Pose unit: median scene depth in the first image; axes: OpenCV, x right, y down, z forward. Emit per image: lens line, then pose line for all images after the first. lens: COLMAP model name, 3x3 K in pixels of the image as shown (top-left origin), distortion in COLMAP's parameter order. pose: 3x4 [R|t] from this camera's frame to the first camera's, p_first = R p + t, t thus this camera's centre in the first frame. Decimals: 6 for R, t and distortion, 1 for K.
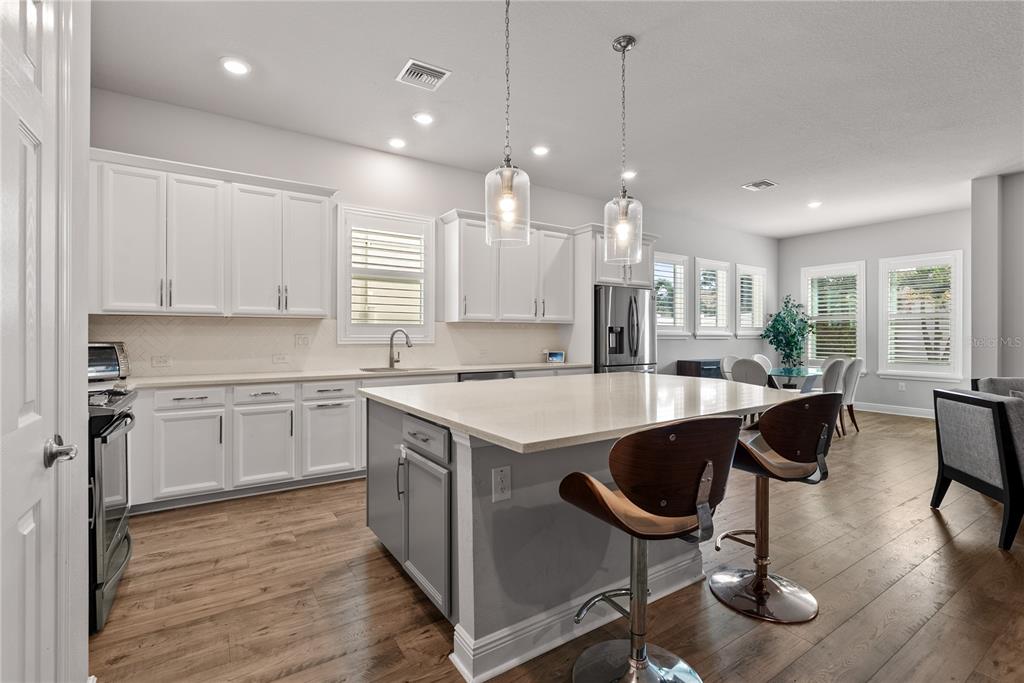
lens RADIAL K [[472.7, 0, 509.6], [0, 472.7, 335.4], [0, 0, 1]] dist [-0.002688, -0.000618]
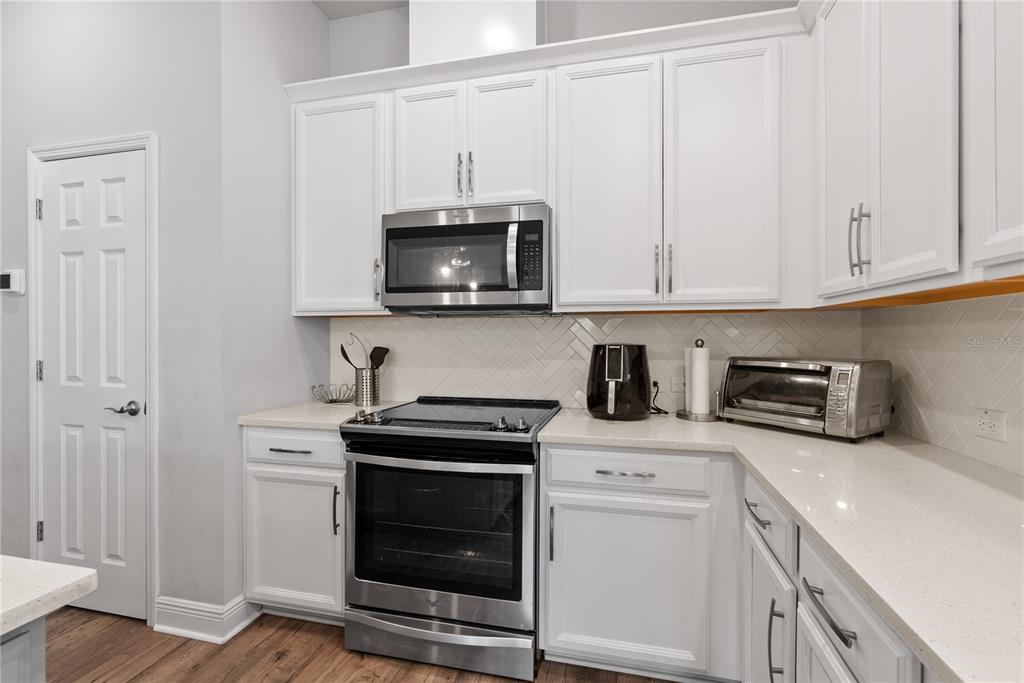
lens RADIAL K [[472.7, 0, 511.0], [0, 472.7, 340.1], [0, 0, 1]] dist [-0.002688, -0.000618]
pose [[-0.741541, 0.000103, -0.670907, -0.185136], [-0.003293, 0.999987, 0.003793, -0.005481], [0.670899, 0.005022, -0.741532, 0.783374]]
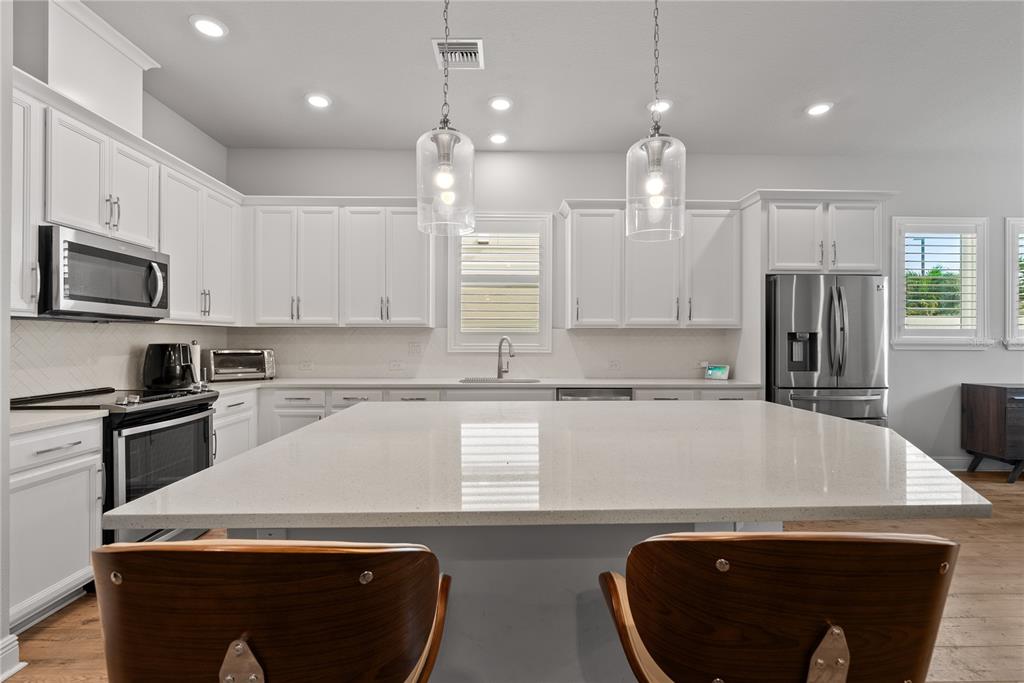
lens RADIAL K [[472.7, 0, 514.0], [0, 472.7, 342.7], [0, 0, 1]] dist [-0.002688, -0.000618]
pose [[0.847070, 0.001148, -0.531481, 0.261944], [-0.001082, 0.999999, 0.000436, -0.002913], [0.531481, 0.000206, 0.847070, 0.205331]]
